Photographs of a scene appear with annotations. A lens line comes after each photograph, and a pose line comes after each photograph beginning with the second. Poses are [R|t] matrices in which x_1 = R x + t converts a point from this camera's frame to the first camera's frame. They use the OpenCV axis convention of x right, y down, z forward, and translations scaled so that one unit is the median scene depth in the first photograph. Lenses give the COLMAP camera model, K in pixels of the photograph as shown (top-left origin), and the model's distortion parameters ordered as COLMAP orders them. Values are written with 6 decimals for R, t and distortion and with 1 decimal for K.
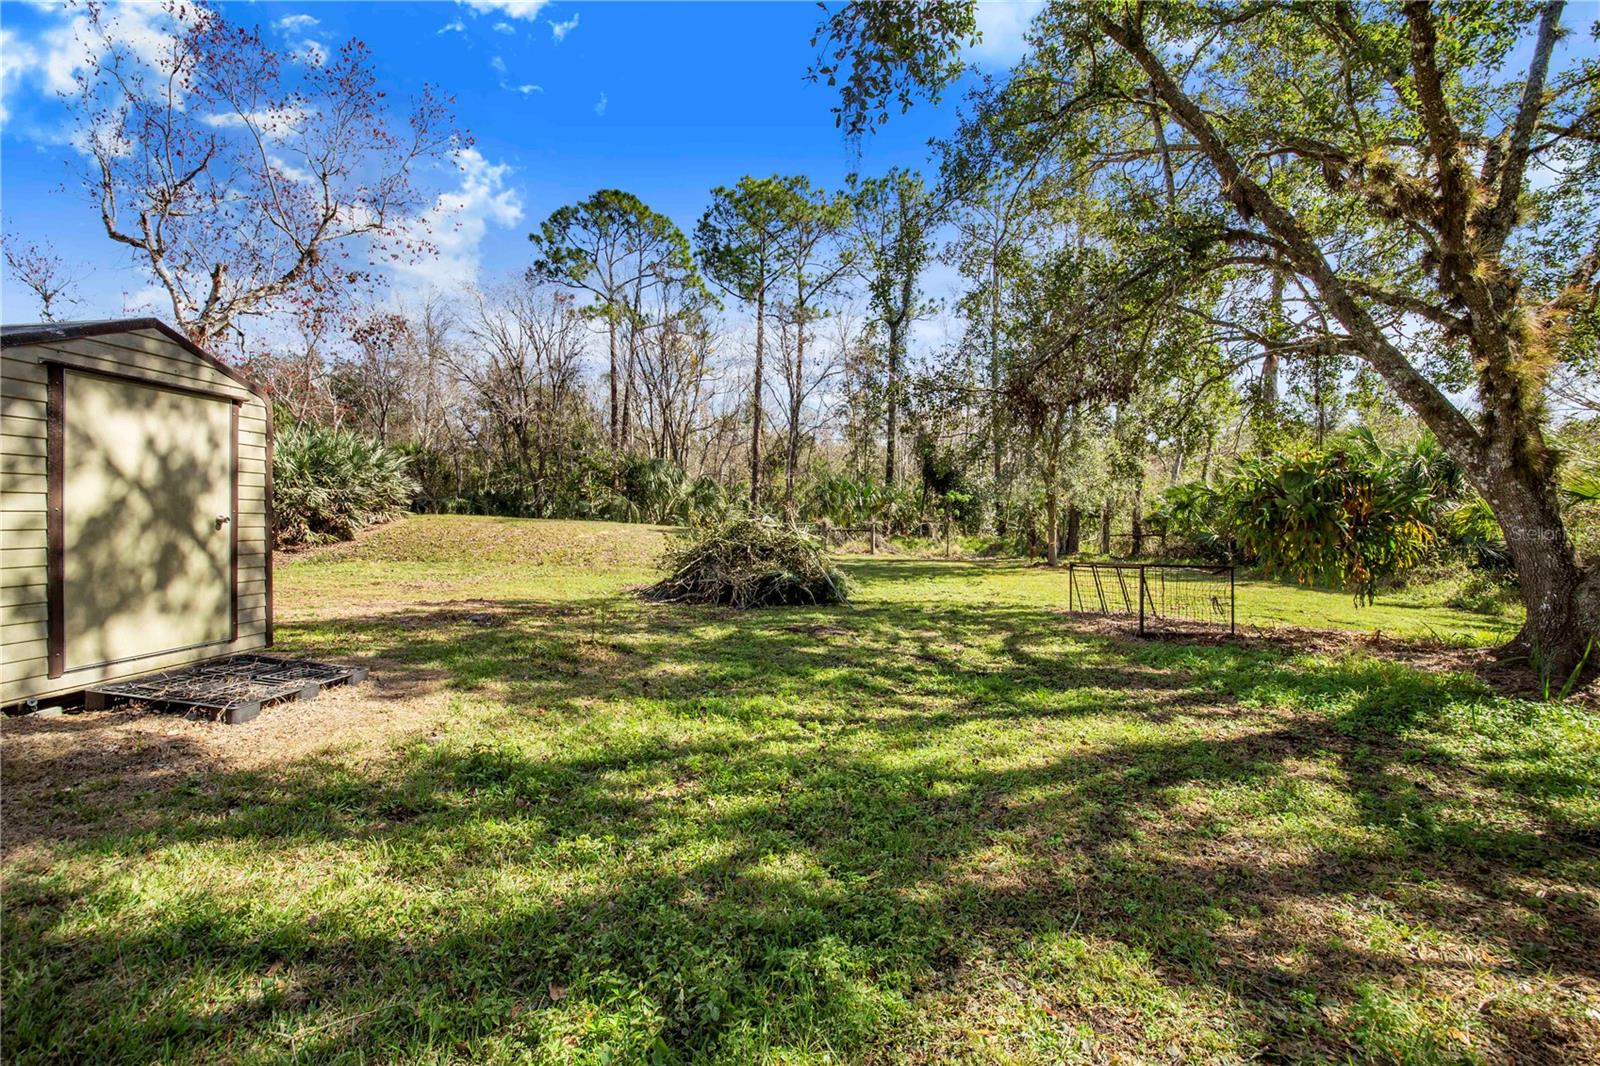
lens RADIAL K [[630.6, 0, 836.4], [0, 630.6, 516.6], [0, 0, 1]] dist [0.008778, -0.004291]
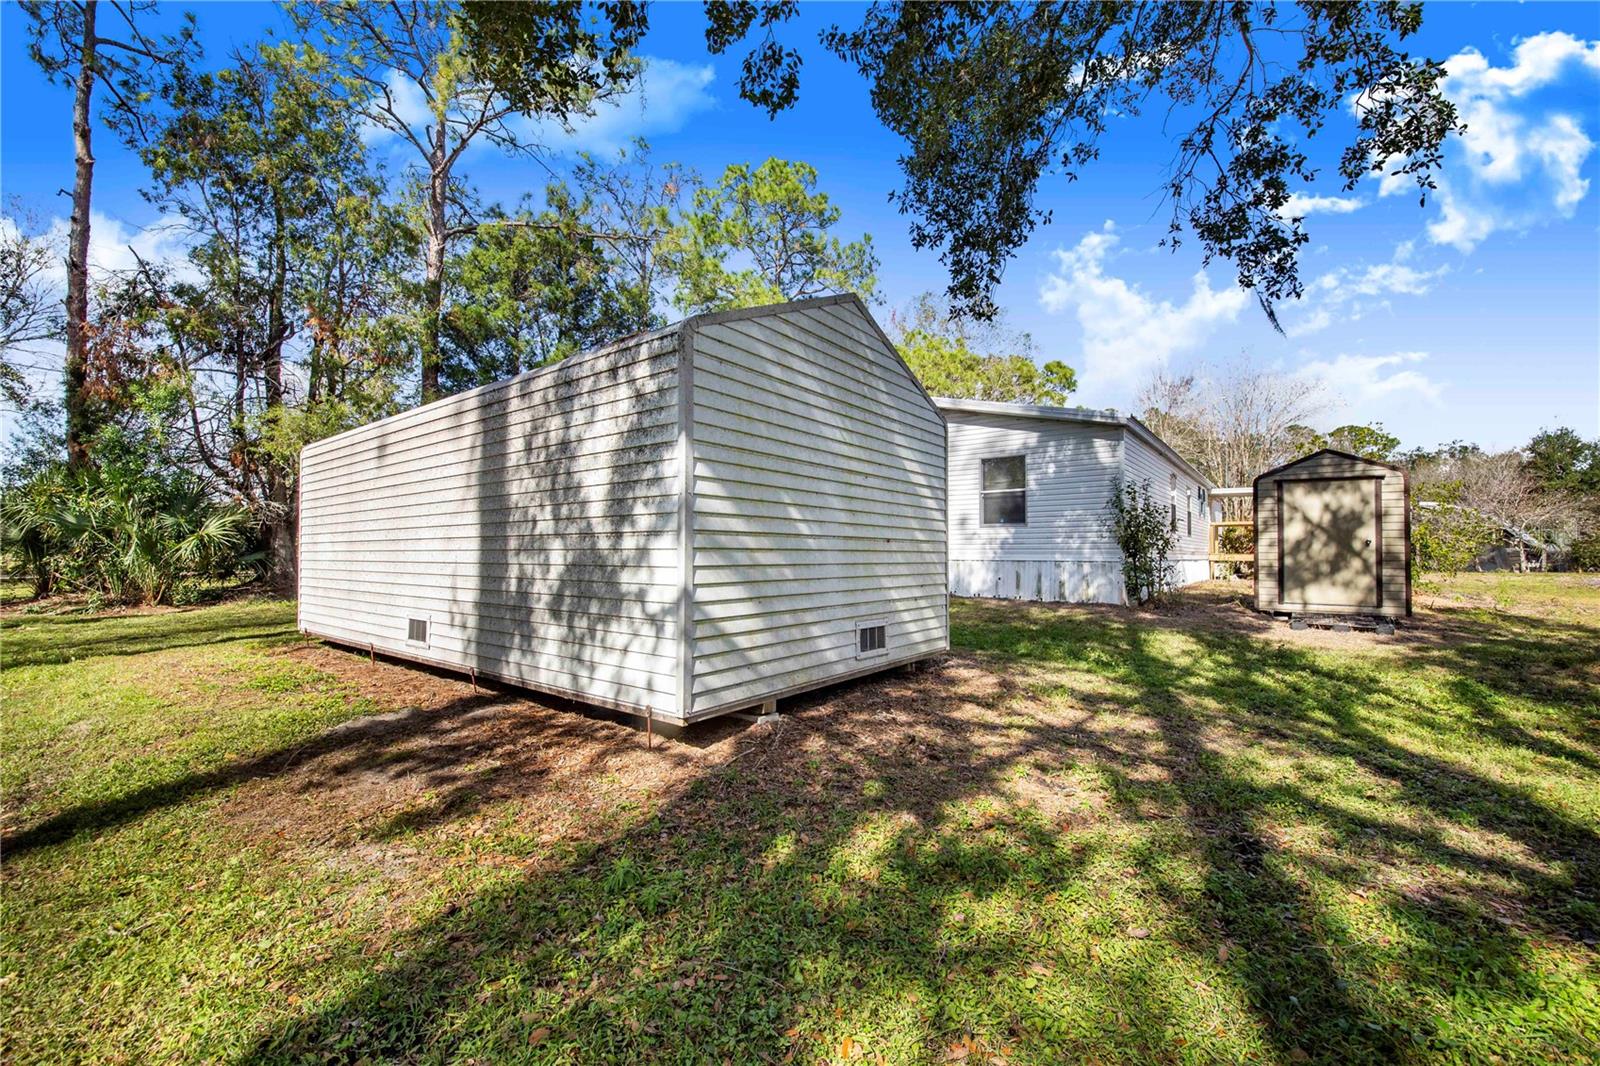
lens RADIAL K [[630.6, 0, 789.1], [0, 630.6, 542.0], [0, 0, 1]] dist [0.008778, -0.004291]
pose [[-0.574493, -0.023612, -0.818169, 1.712866], [-0.007322, 0.999692, -0.023709, 0.069110], [0.818477, -0.007630, -0.574489, 0.724241]]
